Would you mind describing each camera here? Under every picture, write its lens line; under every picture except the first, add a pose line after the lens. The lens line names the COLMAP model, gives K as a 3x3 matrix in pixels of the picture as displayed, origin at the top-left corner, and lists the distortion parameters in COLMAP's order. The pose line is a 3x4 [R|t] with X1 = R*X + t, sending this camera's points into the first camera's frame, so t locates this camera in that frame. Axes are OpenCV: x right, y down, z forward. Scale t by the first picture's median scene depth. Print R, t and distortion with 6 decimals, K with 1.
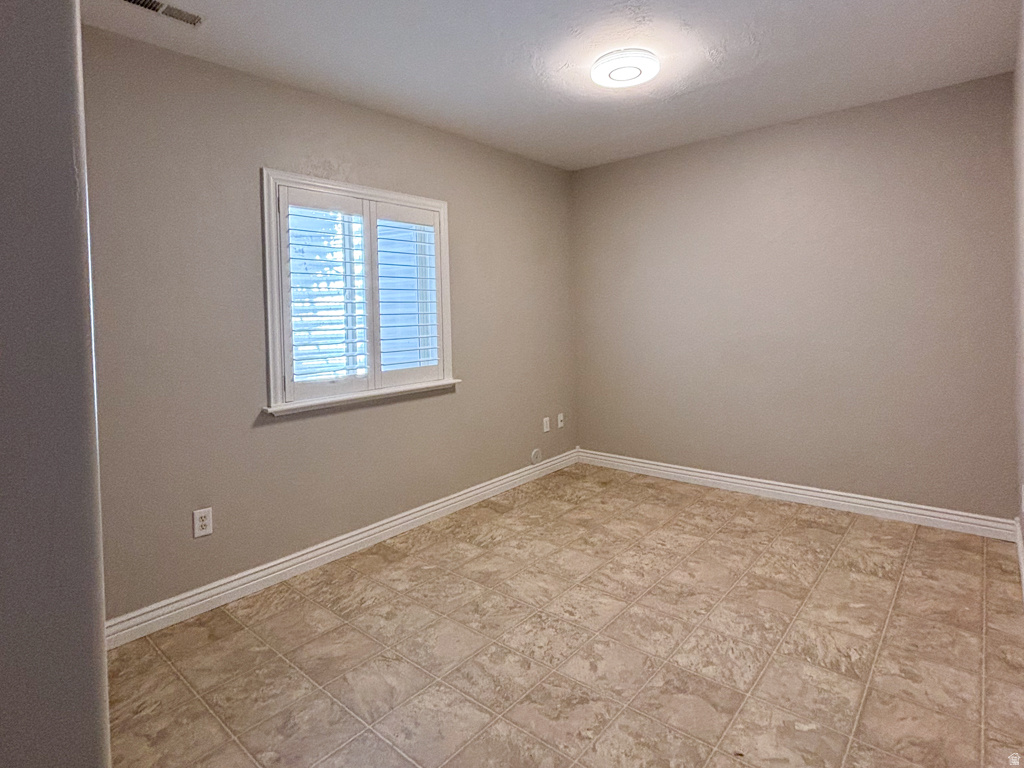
lens RADIAL K [[548.9, 0, 510.5], [0, 548.9, 388.7], [0, 0, 1]] dist [0.002722, 0.001845]
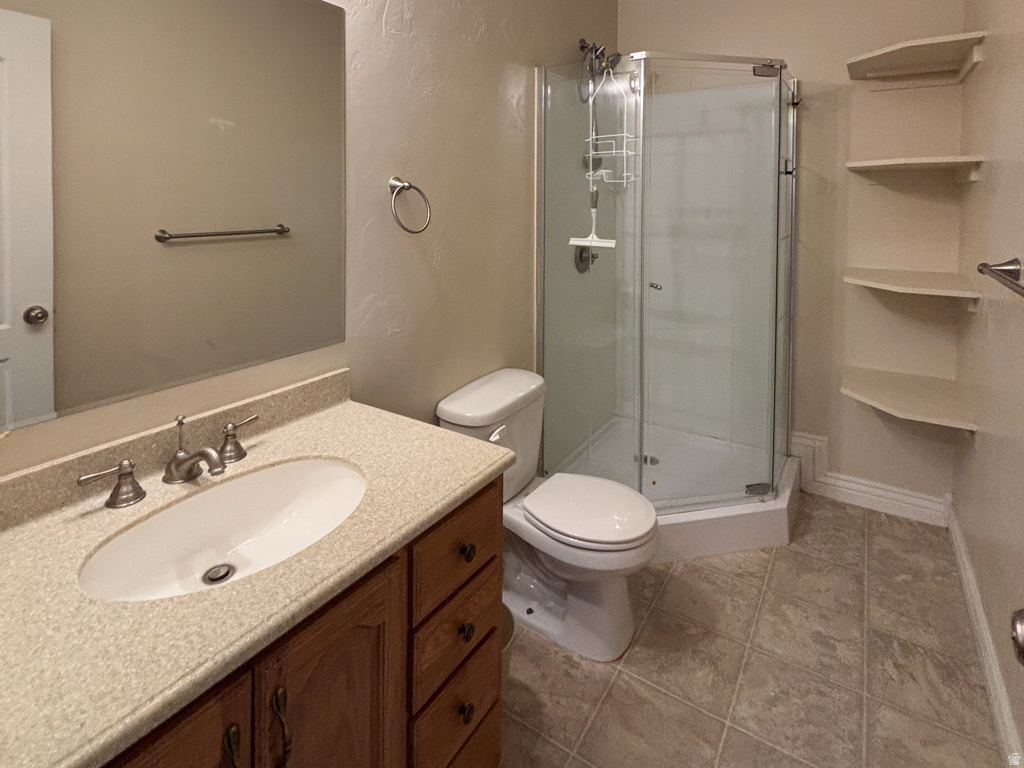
lens RADIAL K [[548.9, 0, 510.5], [0, 548.9, 388.7], [0, 0, 1]] dist [0.002722, 0.001845]
pose [[-0.988056, 0.071292, -0.136609, 1.299446], [0.001631, 0.891328, 0.453357, -0.227096], [0.154084, 0.447719, -0.880798, 1.503501]]
